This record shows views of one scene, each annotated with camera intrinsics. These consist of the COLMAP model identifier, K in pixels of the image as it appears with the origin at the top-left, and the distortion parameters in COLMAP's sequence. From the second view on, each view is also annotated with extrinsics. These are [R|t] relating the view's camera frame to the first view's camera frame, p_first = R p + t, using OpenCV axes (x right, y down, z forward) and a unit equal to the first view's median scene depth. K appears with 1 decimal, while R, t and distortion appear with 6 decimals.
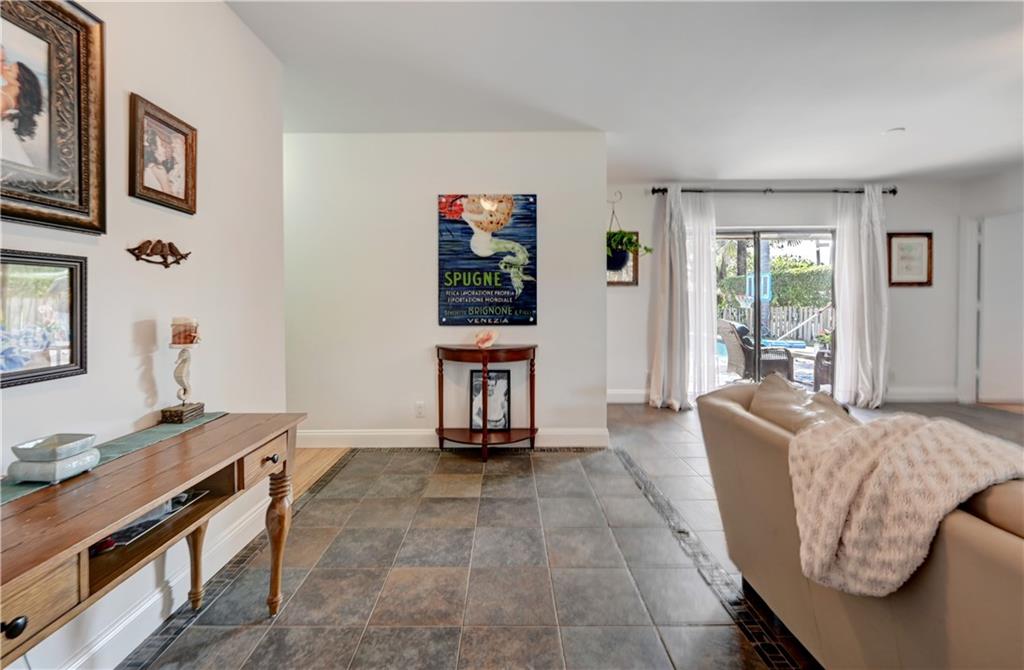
lens RADIAL K [[441.5, 0, 510.5], [0, 441.5, 308.1], [0, 0, 1]] dist [-0.000448, -0.000064]
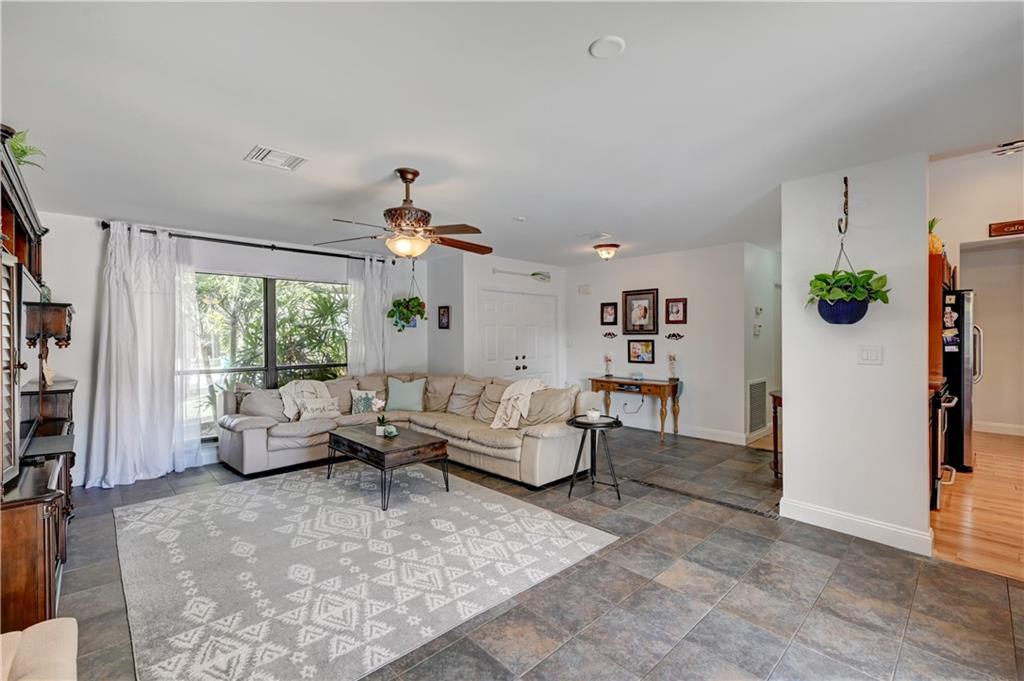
lens RADIAL K [[449.2, 0, 513.7], [0, 449.2, 336.9], [0, 0, 1]] dist [0.001159, 0.000330]
pose [[-0.732049, 0.009216, -0.681190, 1.301148], [-0.002346, 0.999868, 0.016048, -0.082310], [0.681248, 0.013346, -0.731931, 1.321501]]
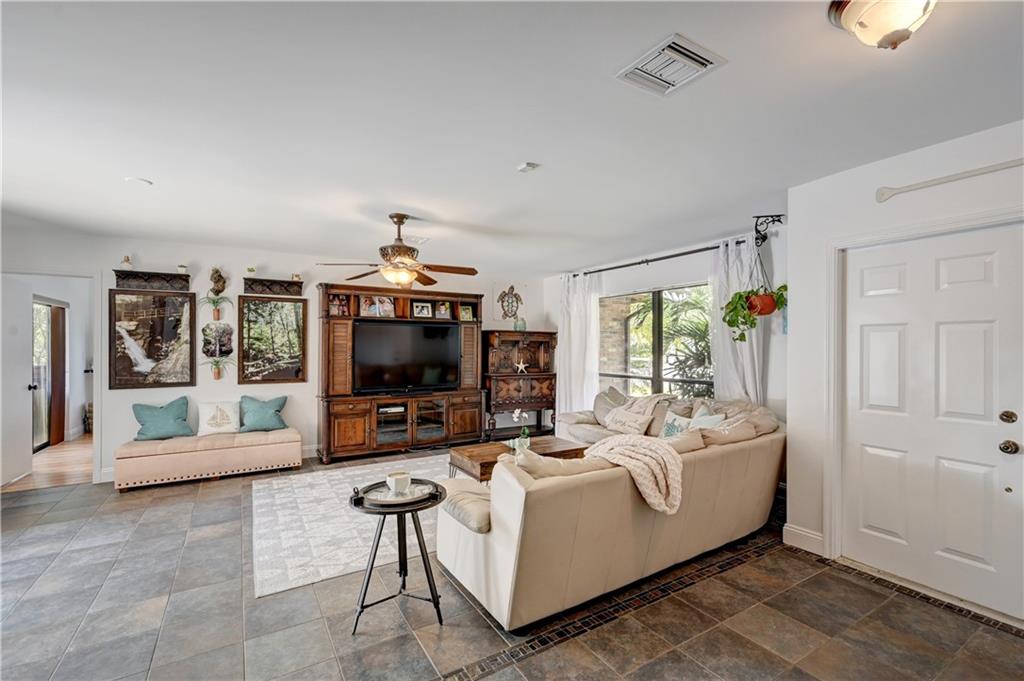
lens RADIAL K [[438.4, 0, 513.6], [0, 438.4, 344.4], [0, 0, 1]] dist [-0.000920, -0.000409]
pose [[-0.520707, 0.006597, 0.853710, -0.243644], [0.013270, 0.999912, 0.000367, -0.075657], [-0.853632, 0.011520, -0.520749, 0.838105]]
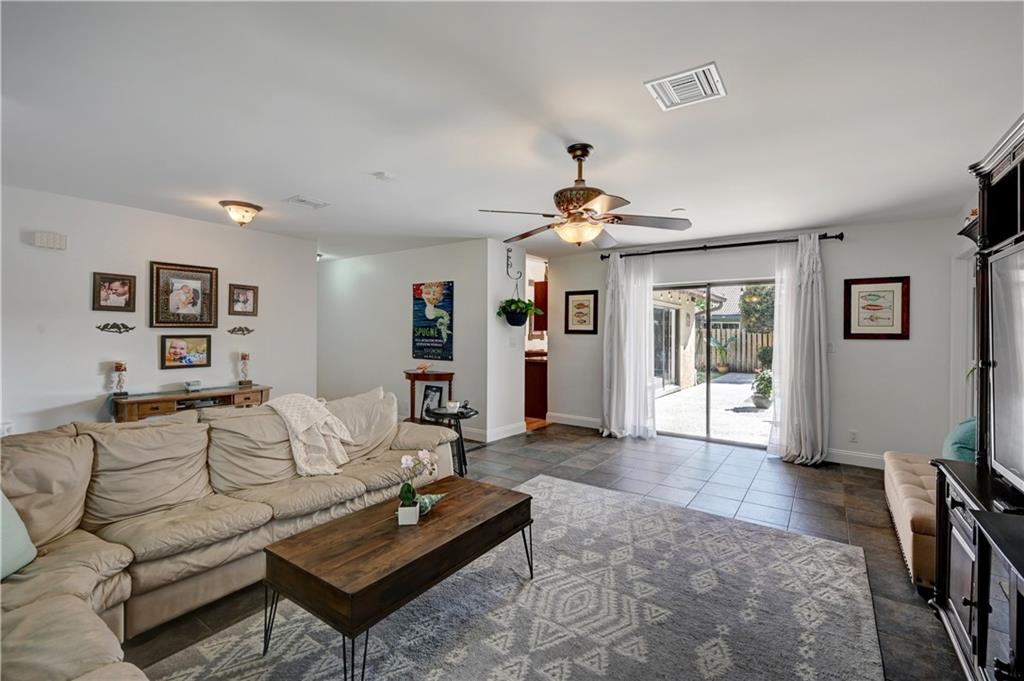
lens RADIAL K [[446.1, 0, 524.3], [0, 446.1, 334.4], [0, 0, 1]] dist [0.000348, 0.000180]
pose [[0.821738, 0.014949, -0.569669, 1.217717], [-0.020138, 0.999793, -0.002813, -0.060177], [0.569510, 0.013783, 0.821869, -0.207457]]
